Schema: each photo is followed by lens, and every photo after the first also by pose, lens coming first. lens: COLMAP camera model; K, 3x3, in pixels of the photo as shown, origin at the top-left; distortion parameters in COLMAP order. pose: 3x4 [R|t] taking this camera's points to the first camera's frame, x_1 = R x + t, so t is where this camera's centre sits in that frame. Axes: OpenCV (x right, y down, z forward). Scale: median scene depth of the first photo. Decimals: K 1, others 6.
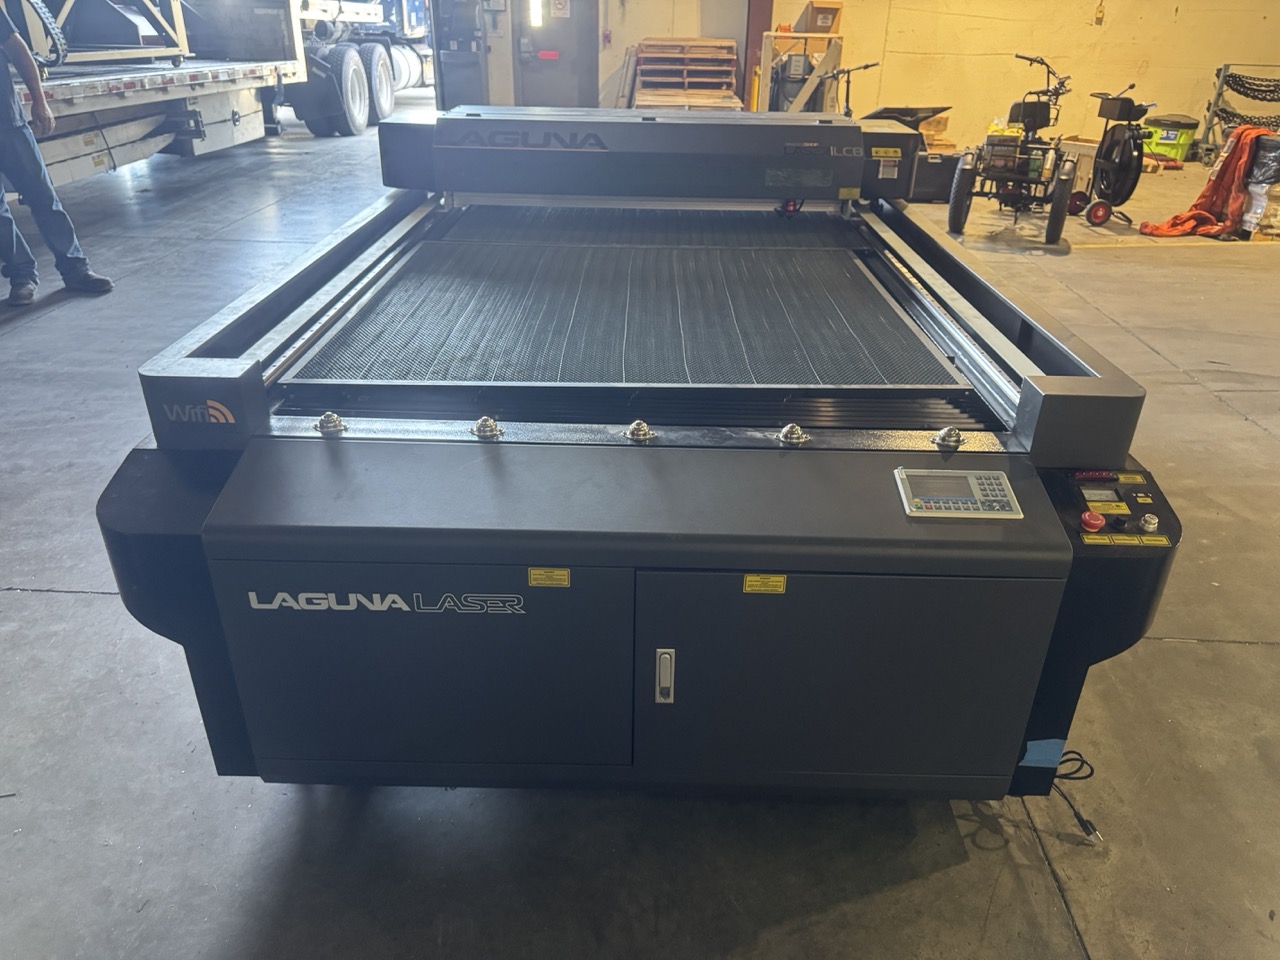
lens RADIAL K [[907.8, 0, 640.0], [0, 907.8, 480.0], [0, 0, 1]] dist [0.000422, -0.006996]
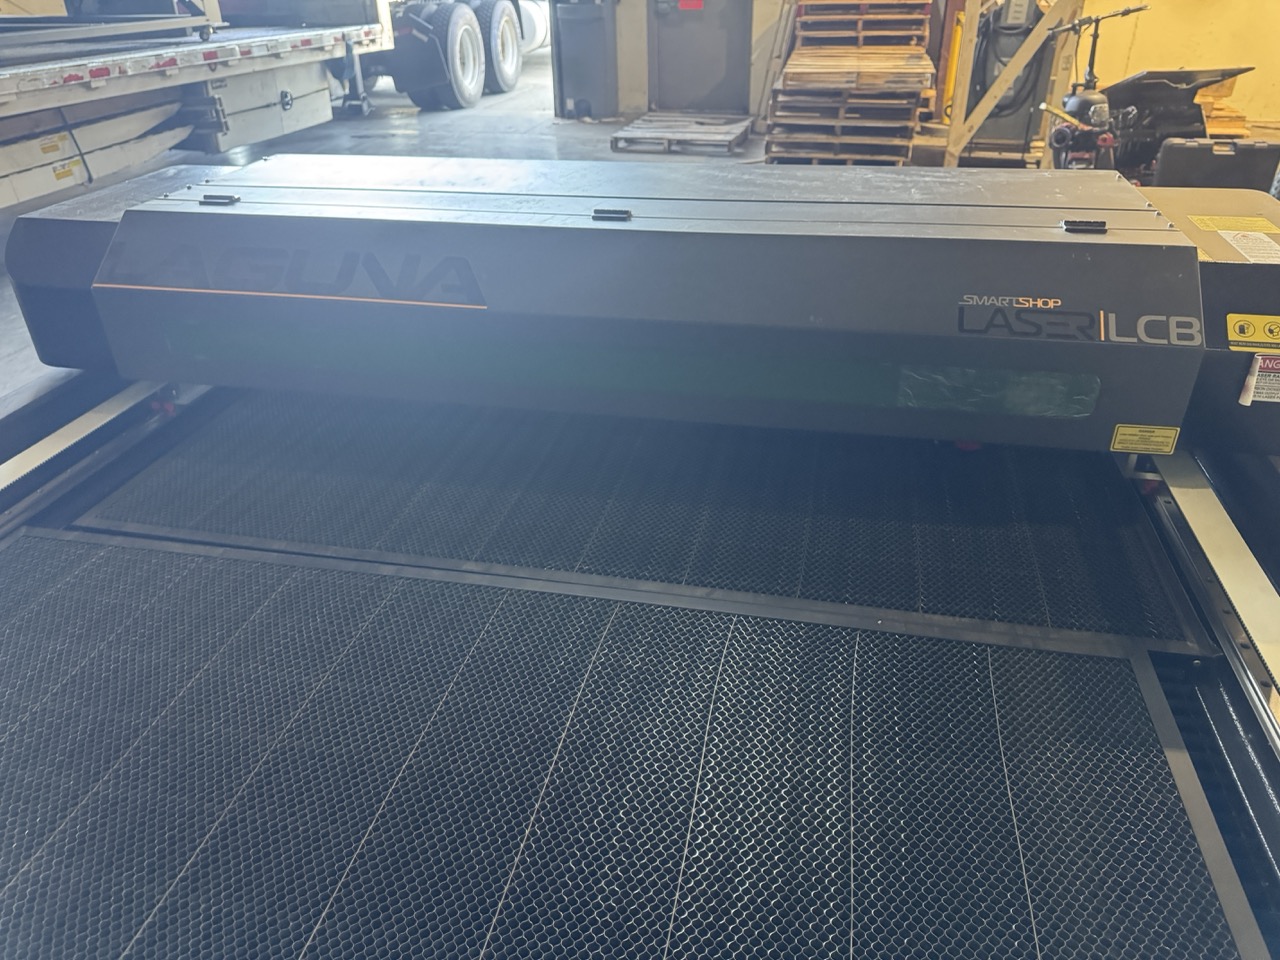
lens RADIAL K [[907.8, 0, 640.0], [0, 907.8, 480.0], [0, 0, 1]] dist [0.000422, -0.006996]
pose [[0.980192, 0.063510, -0.187589, 0.040284], [-0.053640, 0.996919, 0.057239, -0.117483], [0.190646, -0.046043, 0.980578, 0.234119]]
